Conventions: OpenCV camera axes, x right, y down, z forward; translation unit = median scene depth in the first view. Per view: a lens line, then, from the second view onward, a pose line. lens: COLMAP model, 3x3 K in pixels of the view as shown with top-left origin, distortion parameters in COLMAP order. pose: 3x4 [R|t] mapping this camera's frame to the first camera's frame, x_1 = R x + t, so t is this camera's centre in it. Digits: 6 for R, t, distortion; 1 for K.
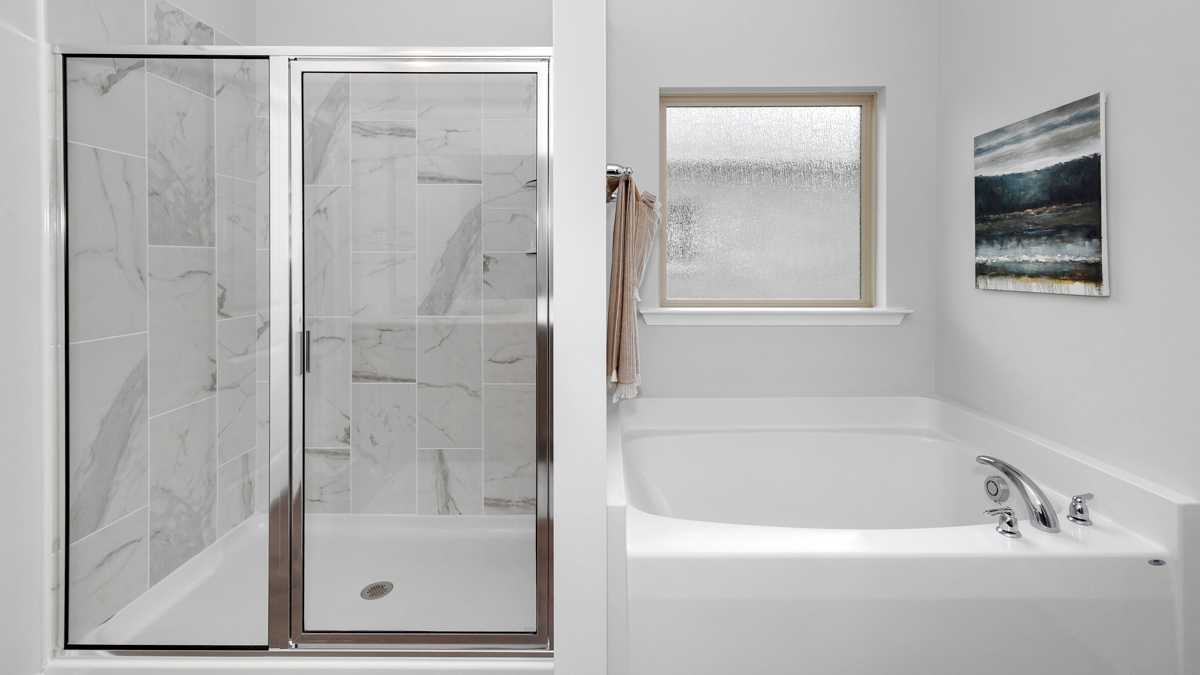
lens RADIAL K [[491.8, 0, 587.9], [0, 491.8, 261.3], [0, 0, 1]] dist [0.004412, 0.000667]
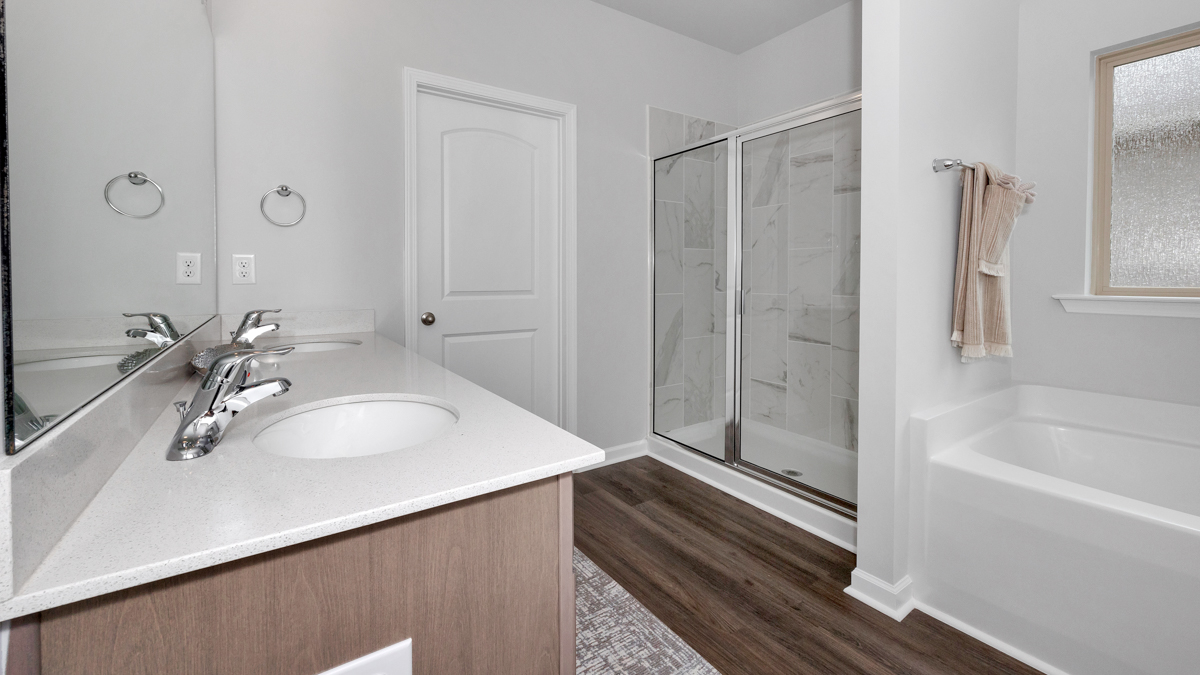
lens RADIAL K [[491.8, 0, 598.2], [0, 491.8, 334.6], [0, 0, 1]] dist [0.004412, 0.000667]
pose [[0.573846, 0.088252, -0.814194, 0.481176], [-0.000950, 0.994248, 0.107099, 0.089749], [0.818963, -0.060685, 0.570629, -0.372178]]
